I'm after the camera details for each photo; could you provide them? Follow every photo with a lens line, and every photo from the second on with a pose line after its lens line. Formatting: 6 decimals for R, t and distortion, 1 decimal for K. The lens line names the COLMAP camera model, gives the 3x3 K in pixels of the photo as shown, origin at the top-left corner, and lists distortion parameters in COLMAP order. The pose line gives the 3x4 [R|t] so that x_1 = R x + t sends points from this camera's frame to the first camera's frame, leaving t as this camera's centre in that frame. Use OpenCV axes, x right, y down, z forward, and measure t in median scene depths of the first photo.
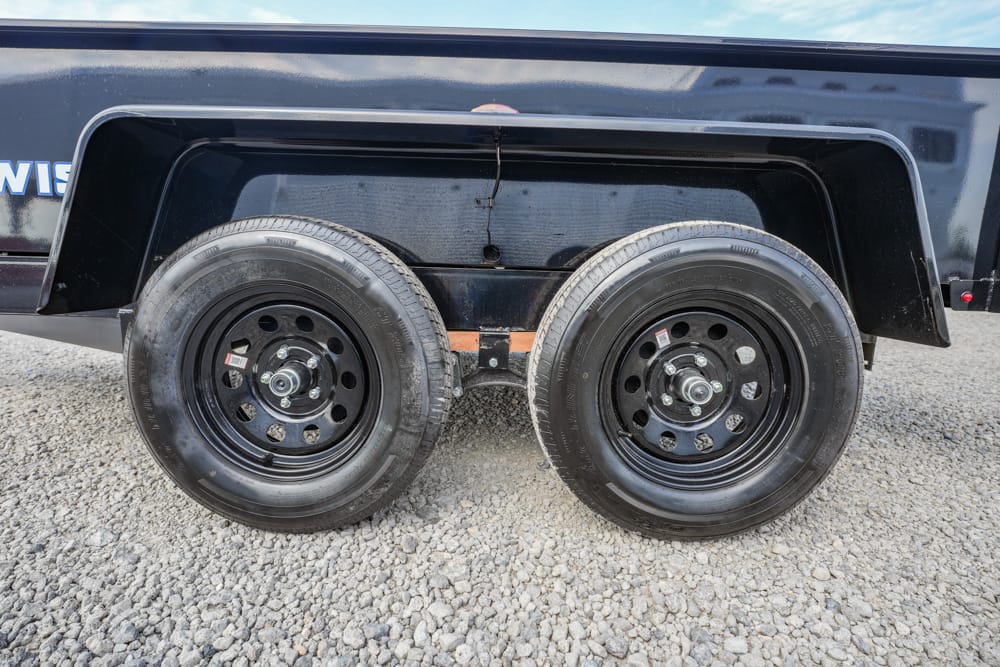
lens RADIAL K [[474.5, 0, 497.9], [0, 474.5, 326.6], [0, 0, 1]] dist [-0.021303, 0.004576]
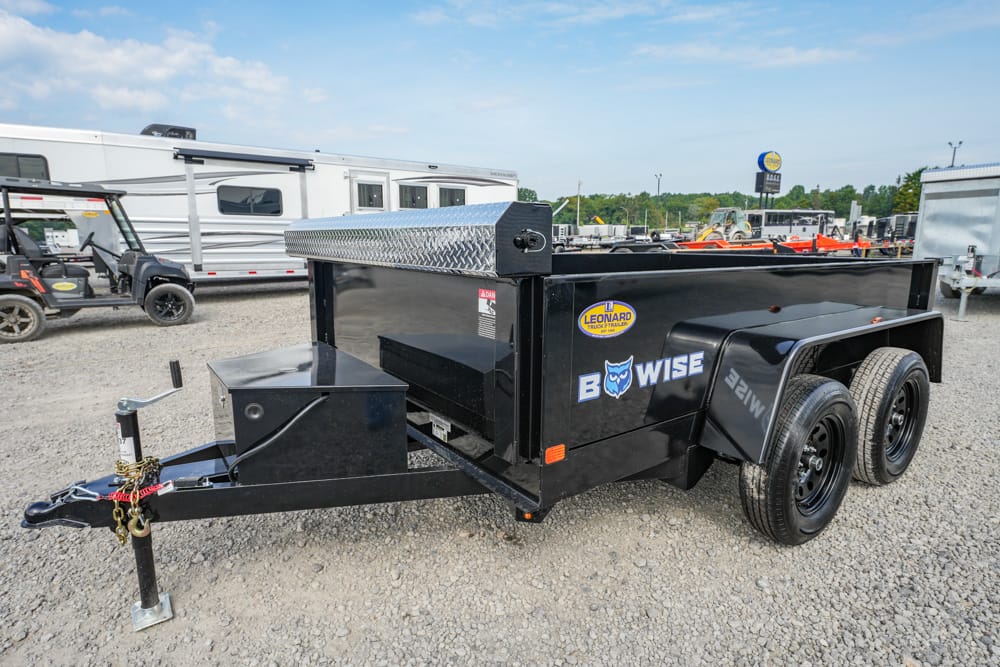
lens RADIAL K [[538.5, 0, 496.7], [0, 538.5, 338.8], [0, 0, 1]] dist [-0.002654, 0.003116]
pose [[0.800505, -0.136717, 0.583524, -2.729771], [0.111365, 0.990609, 0.079320, -0.700982], [-0.588888, 0.001488, 0.808213, -0.003015]]
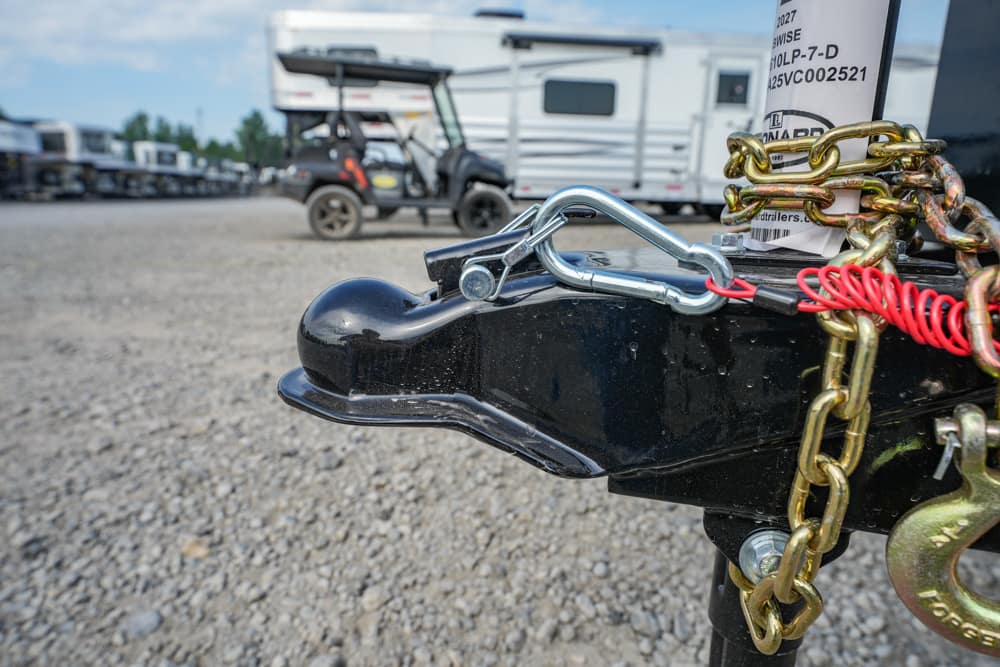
lens RADIAL K [[622.6, 0, 500.0], [0, 622.6, 333.5], [0, 0, 1]] dist [0.004609, 0.000139]
pose [[0.986741, -0.047327, 0.155252, -2.936207], [0.035797, 0.996447, 0.076241, -0.241225], [-0.158308, -0.069673, 0.984929, 1.760332]]
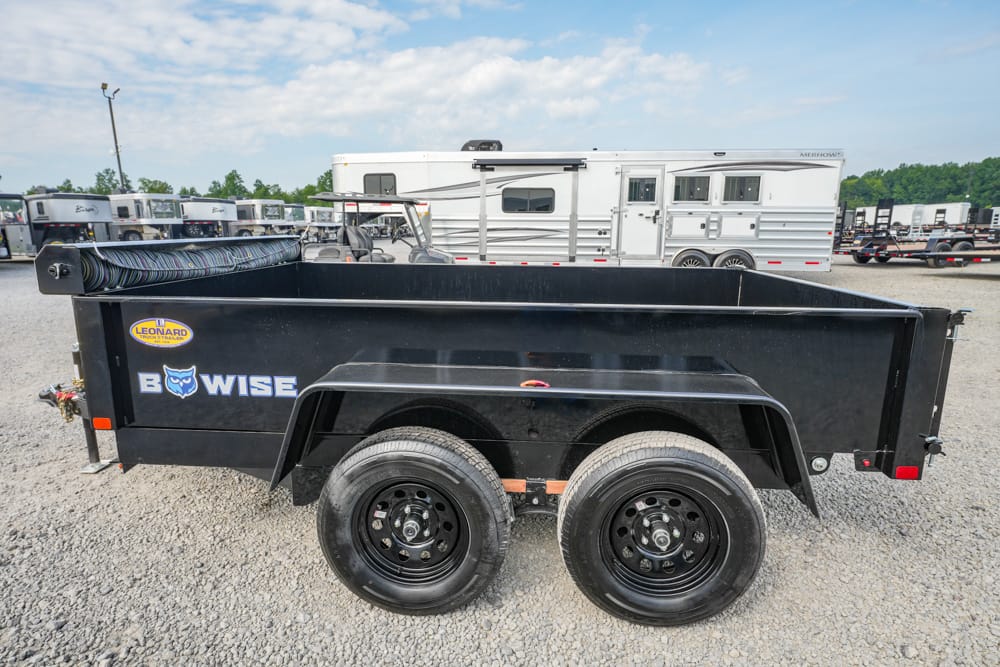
lens RADIAL K [[538.5, 0, 496.7], [0, 538.5, 338.8], [0, 0, 1]] dist [-0.002654, 0.003116]
pose [[0.997113, -0.013824, -0.074660, 0.003239], [0.017934, 0.998344, 0.054660, -0.655047], [0.073780, -0.055841, 0.995710, -0.839650]]
